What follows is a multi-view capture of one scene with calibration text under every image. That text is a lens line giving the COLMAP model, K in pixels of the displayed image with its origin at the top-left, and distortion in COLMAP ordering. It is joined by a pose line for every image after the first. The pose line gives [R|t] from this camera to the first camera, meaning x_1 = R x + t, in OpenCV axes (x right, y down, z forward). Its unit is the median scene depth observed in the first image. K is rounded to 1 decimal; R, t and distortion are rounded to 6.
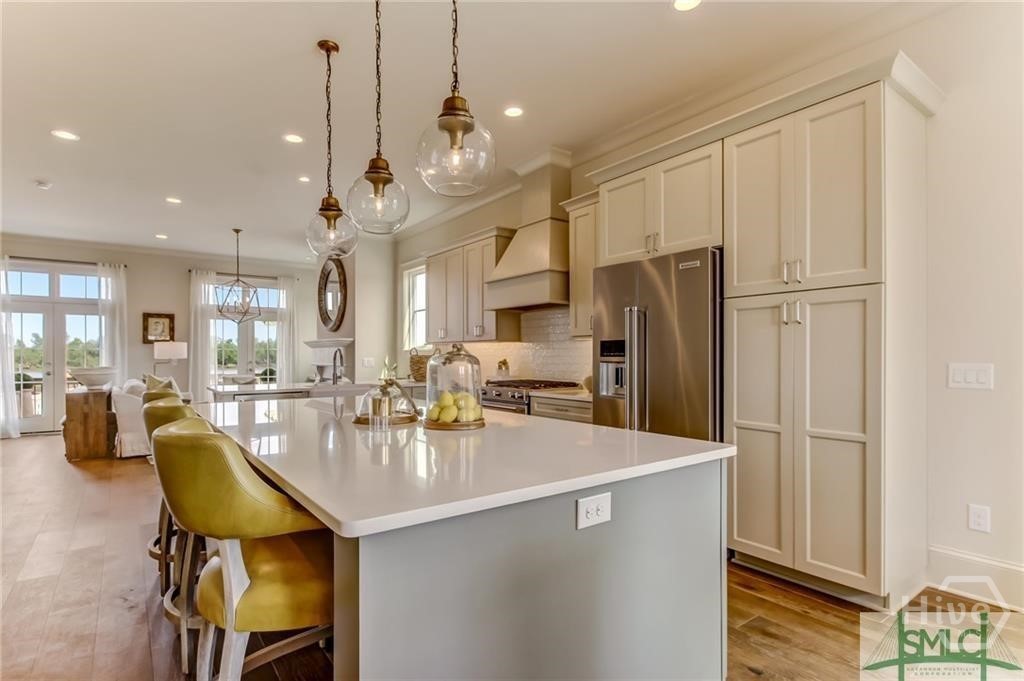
lens RADIAL K [[521.8, 0, 511.1], [0, 521.8, 360.8], [0, 0, 1]] dist [-0.003236, -0.000527]
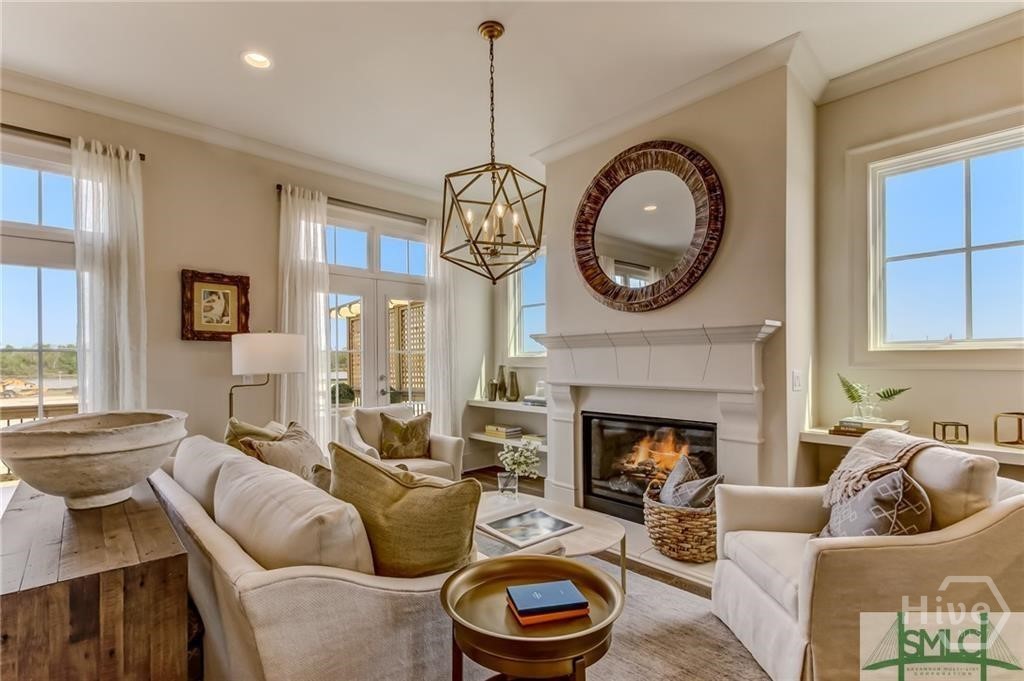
lens RADIAL K [[479.7, 0, 512.1], [0, 479.7, 362.1], [0, 0, 1]] dist [0.002132, 0.000005]
pose [[0.995042, -0.004313, 0.099366, -0.468281], [0.005113, 0.999957, -0.007794, -0.009232], [-0.099328, 0.008263, 0.995020, 0.566504]]
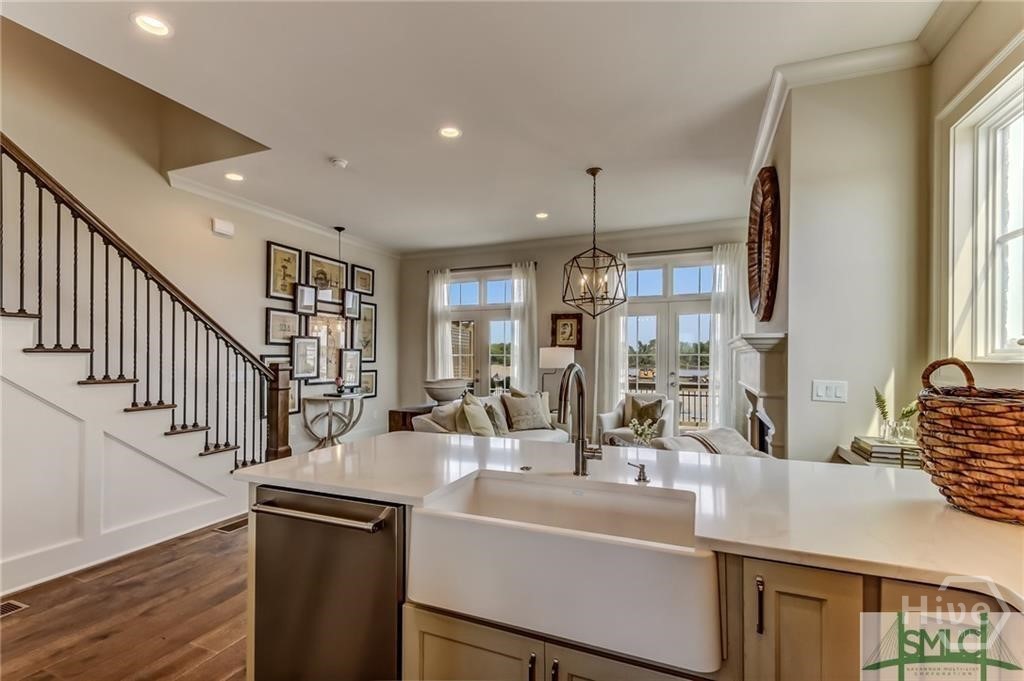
lens RADIAL K [[470.2, 0, 488.4], [0, 470.2, 357.7], [0, 0, 1]] dist [0.003303, 0.000288]
pose [[0.496723, 0.003538, -0.867902, -0.078410], [-0.008991, 0.999959, -0.001070, -0.017975], [0.867862, 0.008334, 0.496735, 0.520154]]
